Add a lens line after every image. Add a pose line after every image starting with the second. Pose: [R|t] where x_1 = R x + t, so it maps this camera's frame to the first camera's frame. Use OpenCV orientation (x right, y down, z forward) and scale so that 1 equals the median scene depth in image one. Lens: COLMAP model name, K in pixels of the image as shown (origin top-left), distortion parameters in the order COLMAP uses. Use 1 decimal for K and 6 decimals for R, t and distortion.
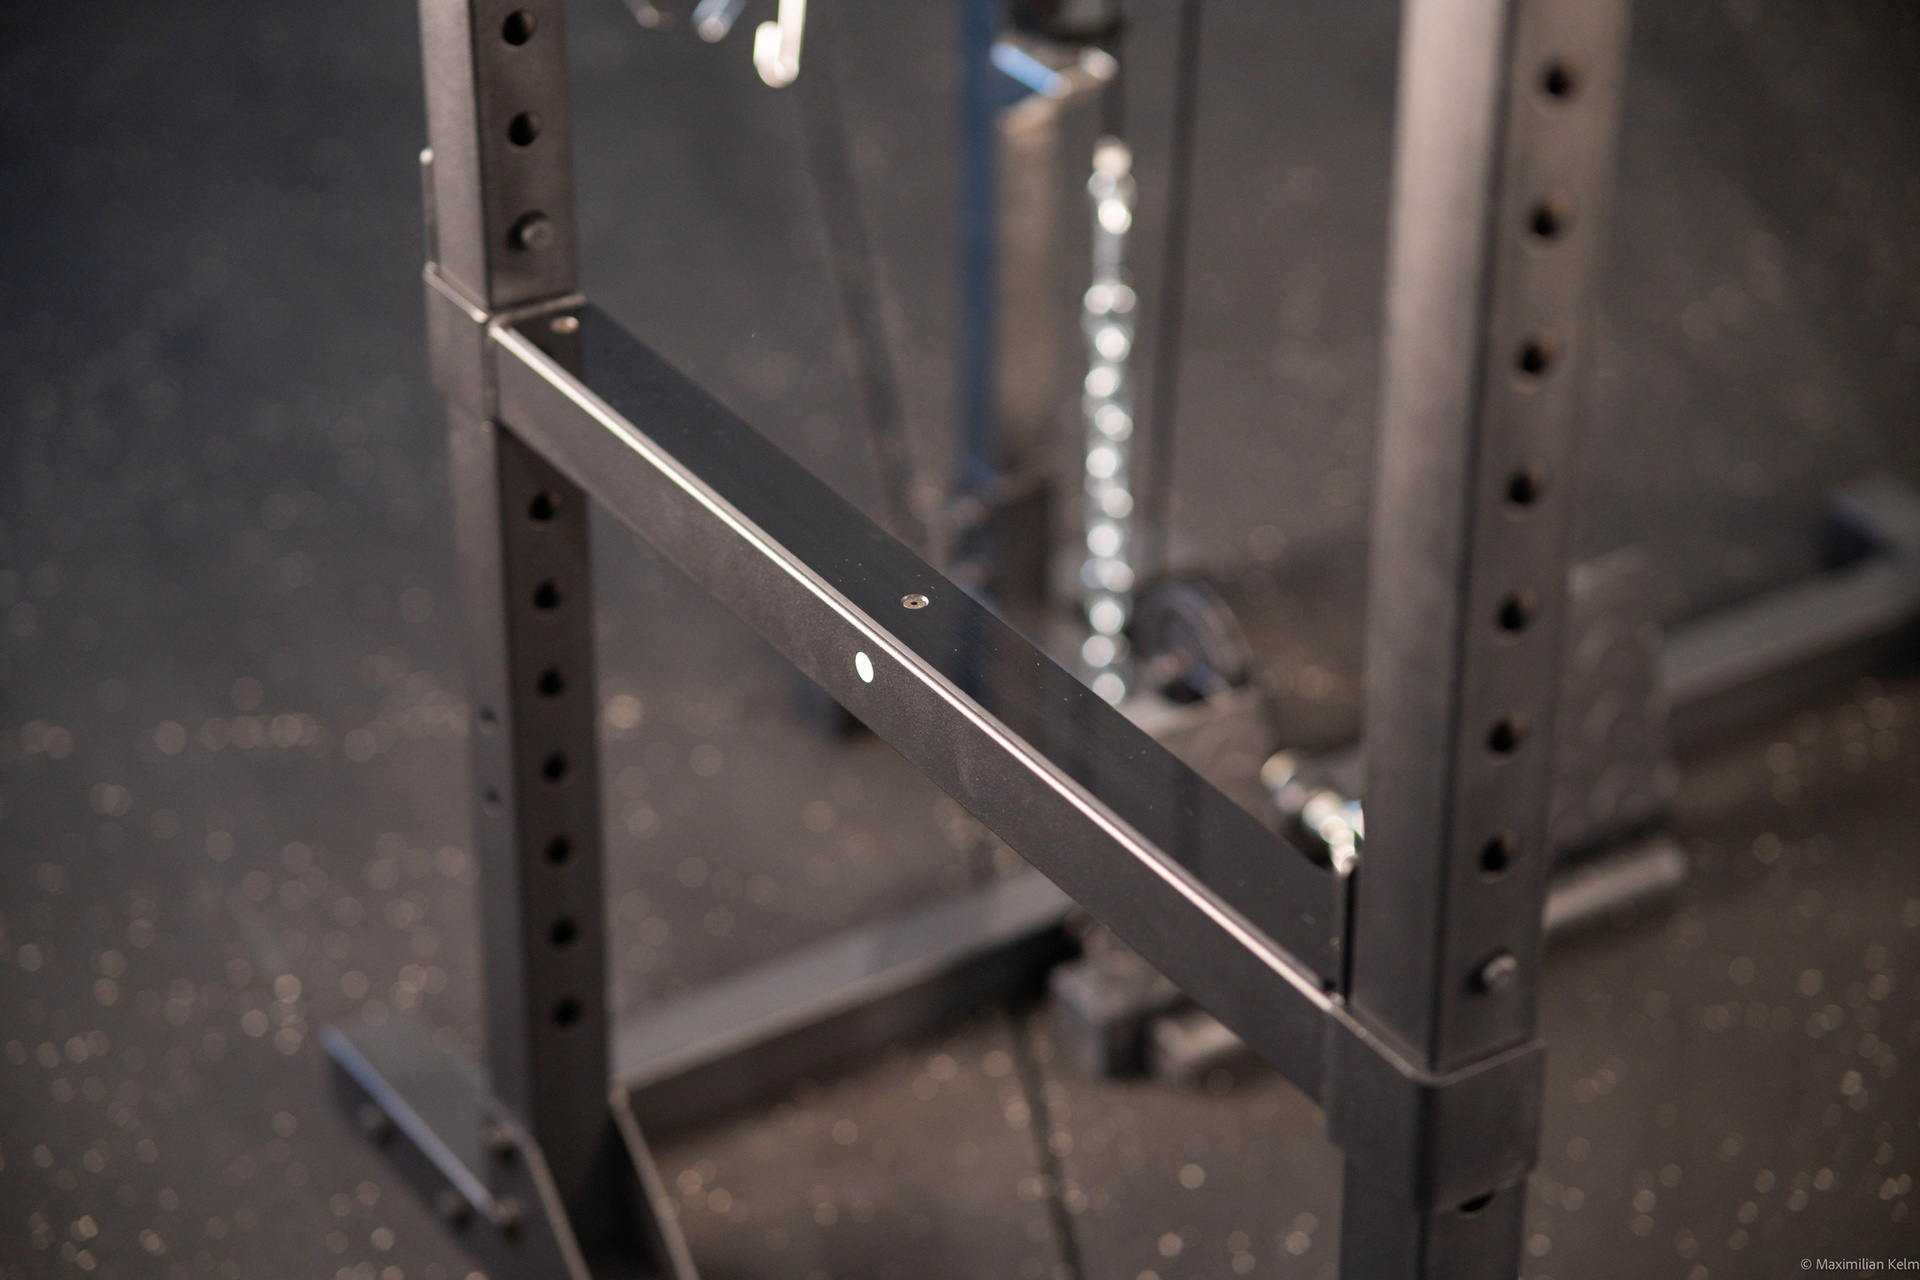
lens RADIAL K [[4874.1, 0, 960.0], [0, 4874.1, 640.0], [0, 0, 1]] dist [0.492300, -0.076677]
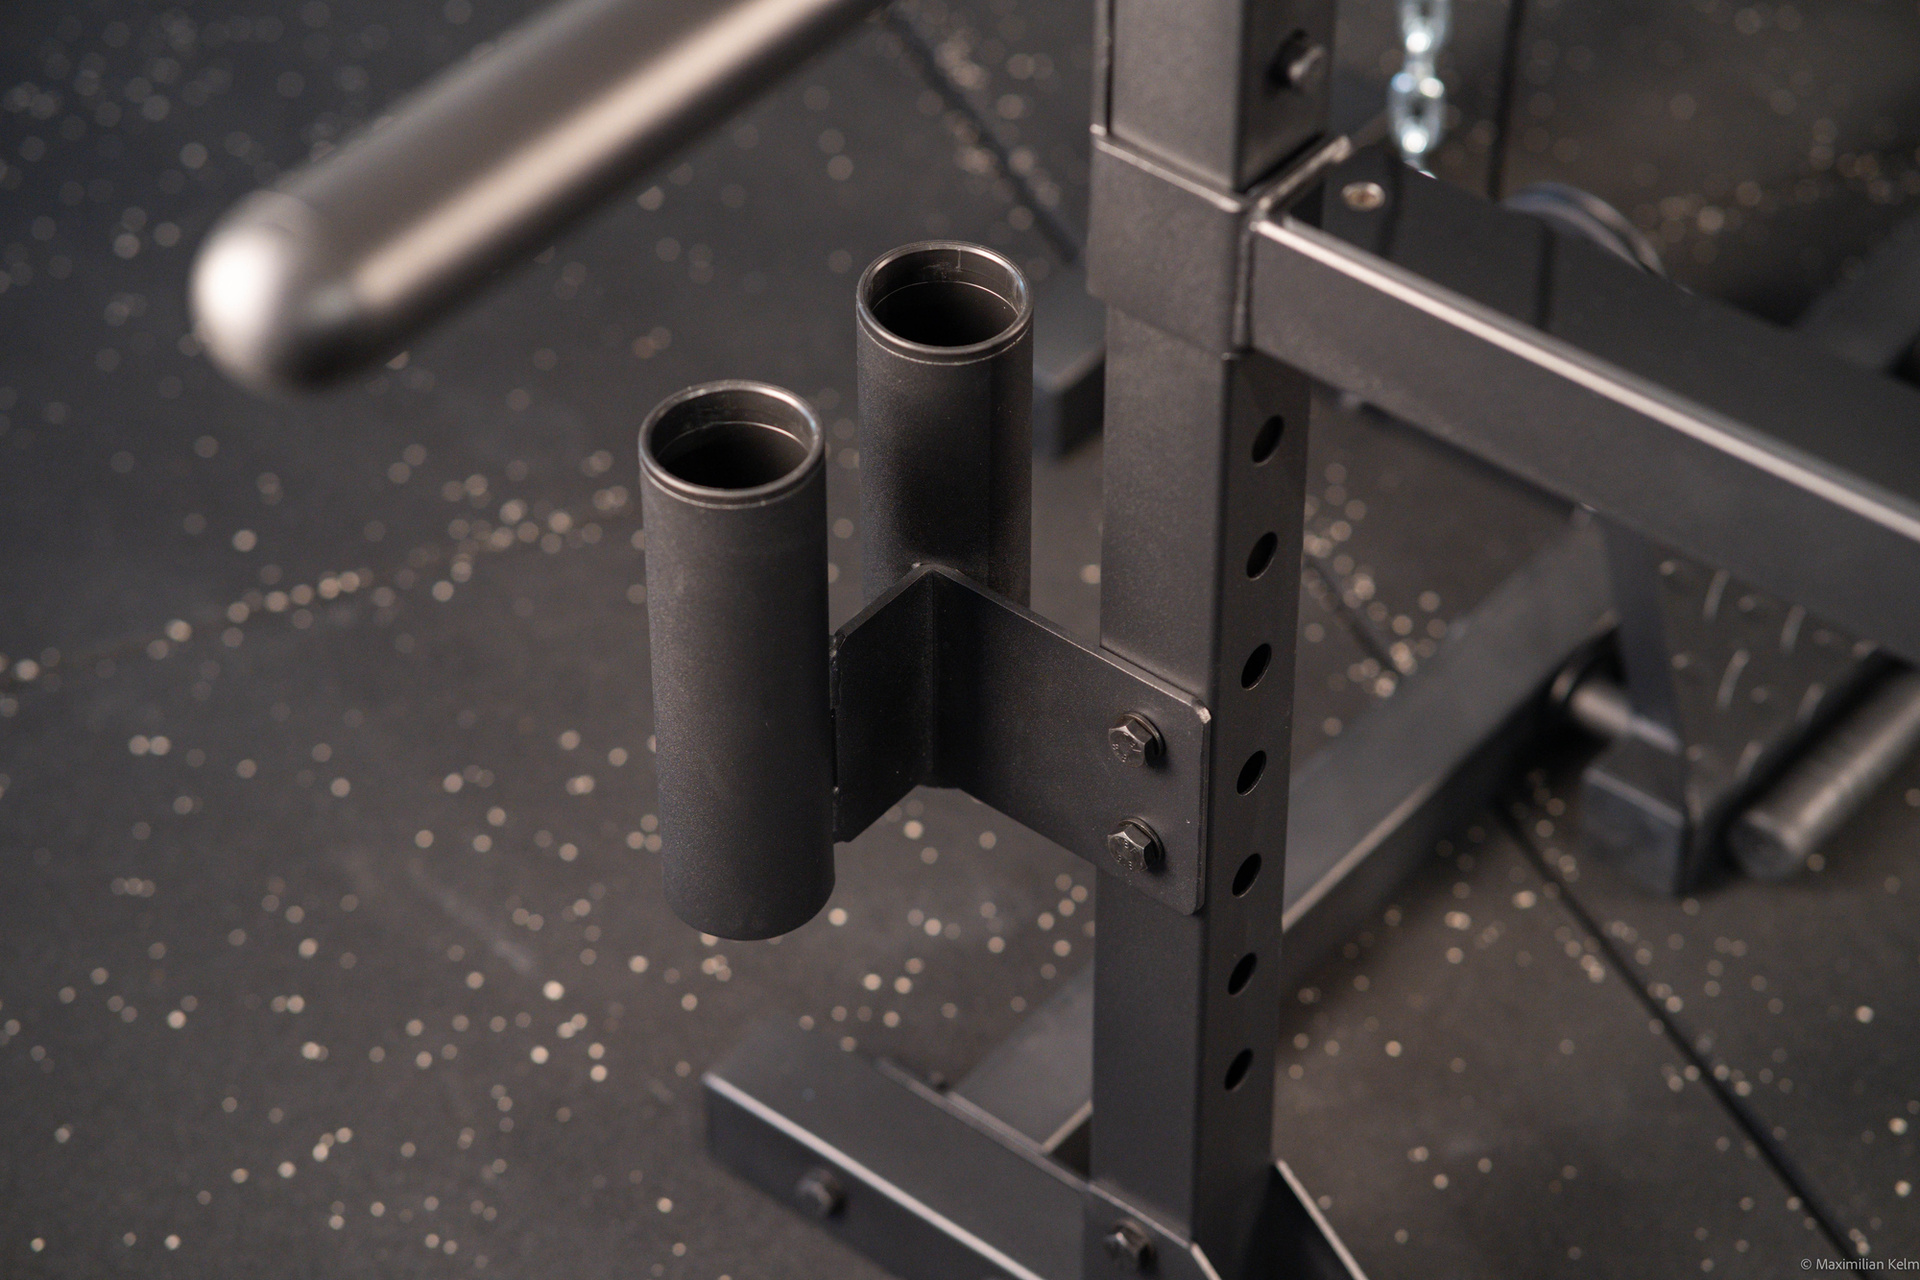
lens RADIAL K [[4874.1, 0, 960.0], [0, 4874.1, 640.0], [0, 0, 1]] dist [0.492300, -0.076677]
pose [[0.949159, -0.208678, 0.235692, -0.247393], [0.157539, 0.963088, 0.218274, -0.131537], [-0.272541, -0.170046, 0.946998, 0.320211]]
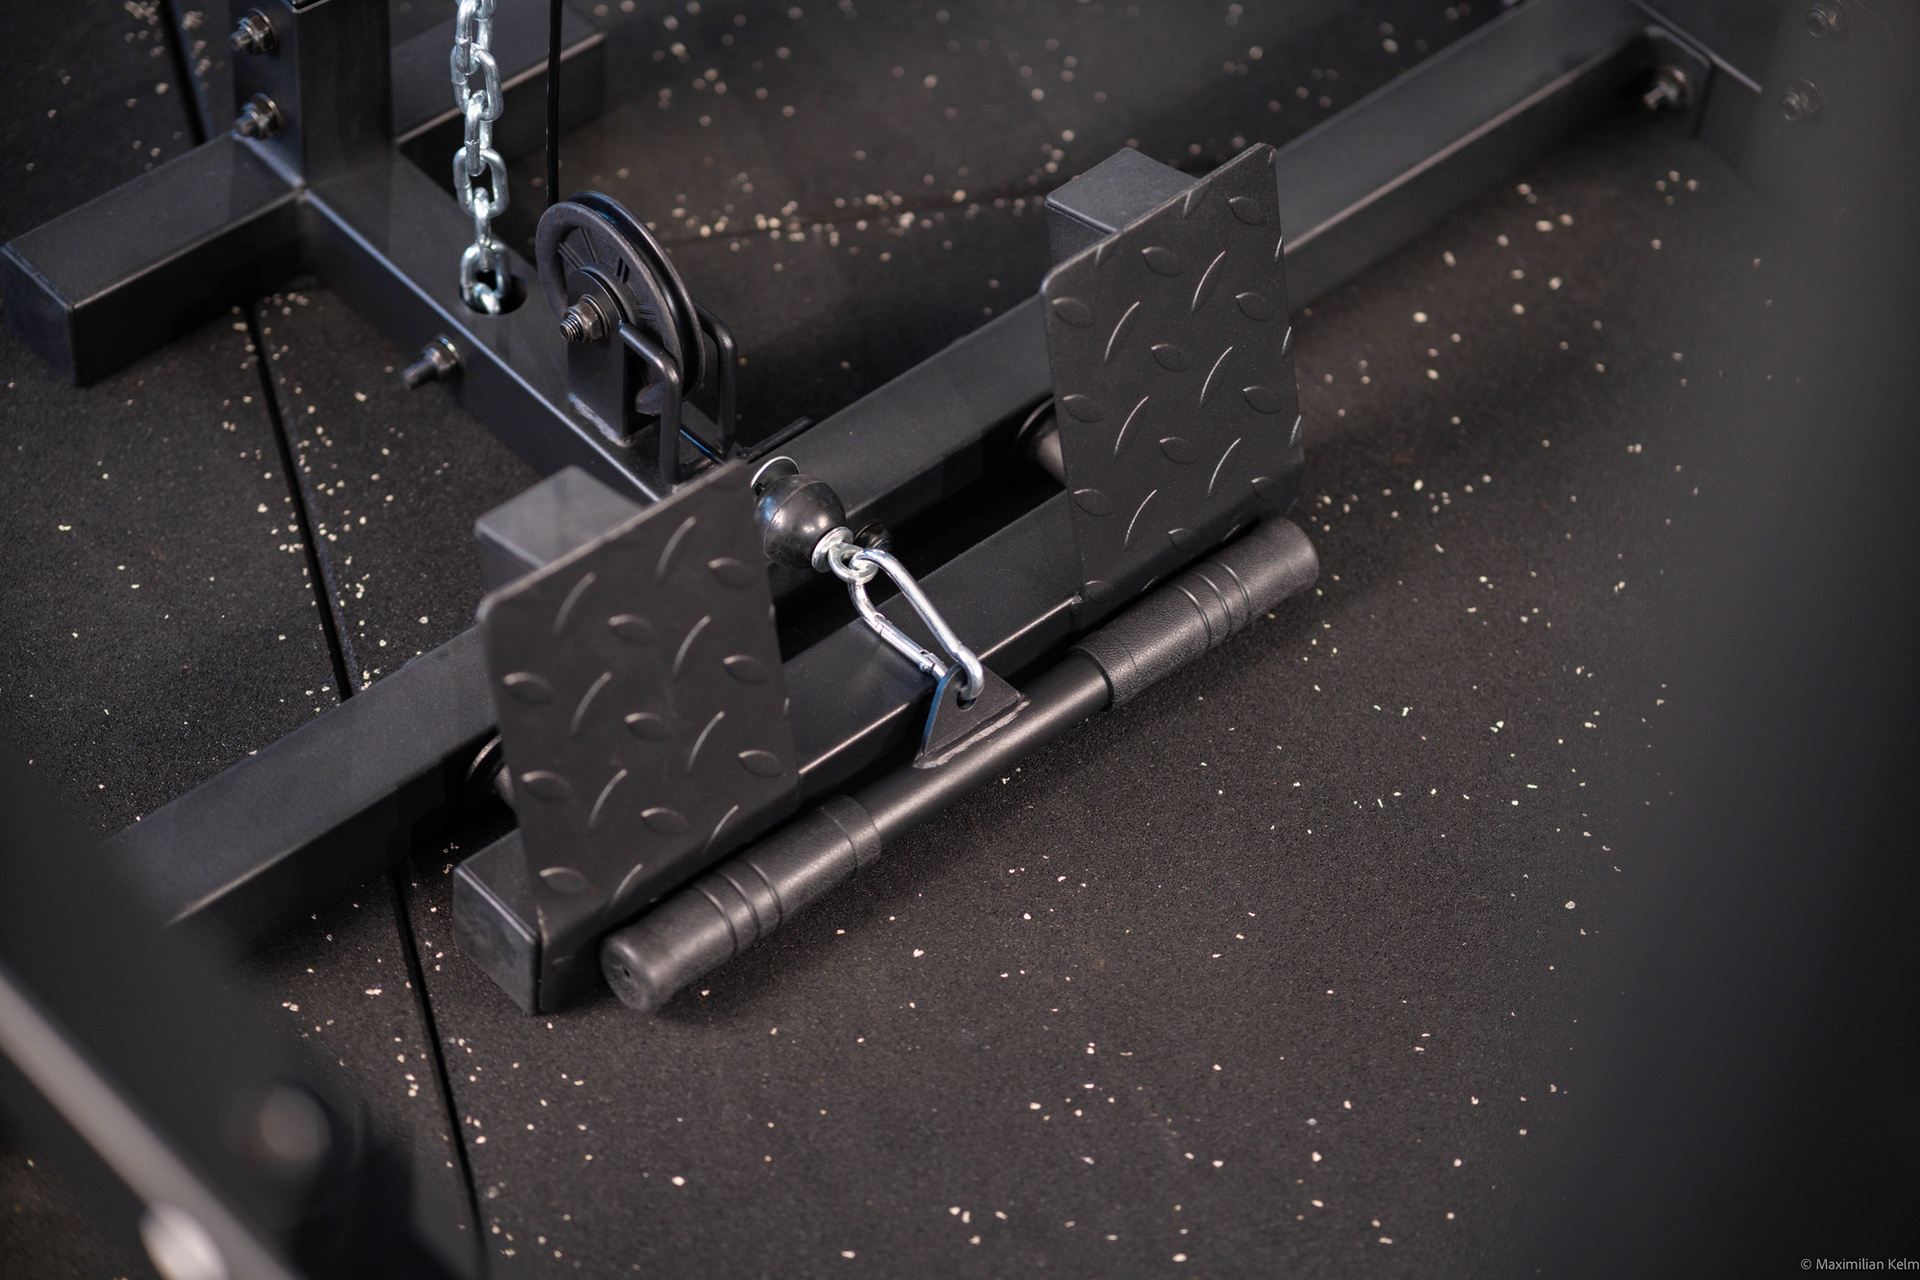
lens RADIAL K [[4874.1, 0, 960.0], [0, 4874.1, 640.0], [0, 0, 1]] dist [0.492300, -0.076677]
pose [[0.987446, -0.075494, 0.138749, -0.003427], [0.028785, 0.949687, 0.311874, -0.172976], [-0.155313, -0.303965, 0.939938, 0.362532]]
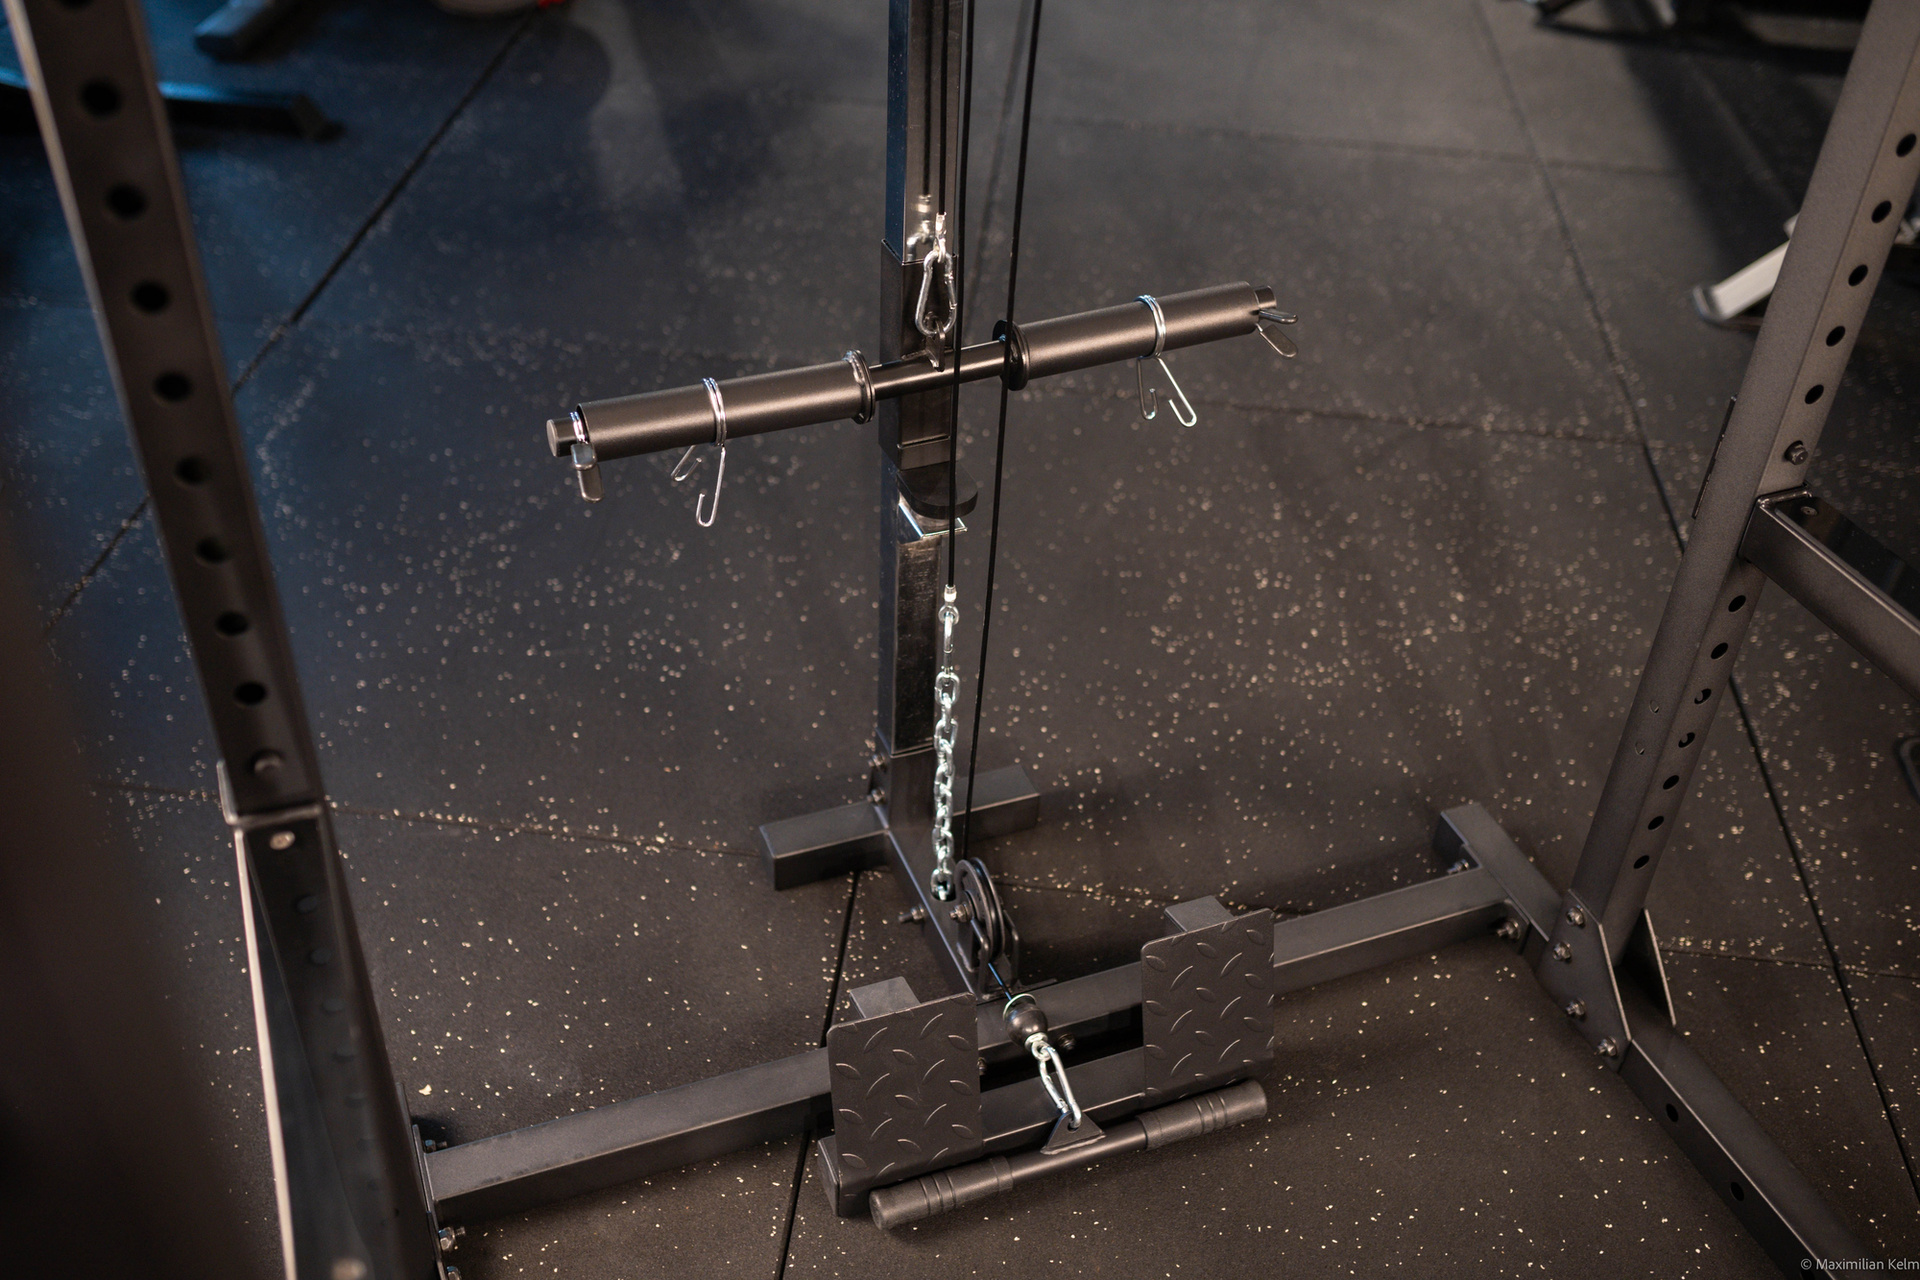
lens RADIAL K [[1848.5, 0, 960.0], [0, 1848.5, 640.0], [0, 0, 1]] dist [-0.060700, 0.002461]
pose [[0.974518, 0.152008, -0.164947, 0.133364], [-0.128756, 0.981230, 0.143558, -0.170868], [0.183673, -0.118662, 0.975799, 0.477916]]
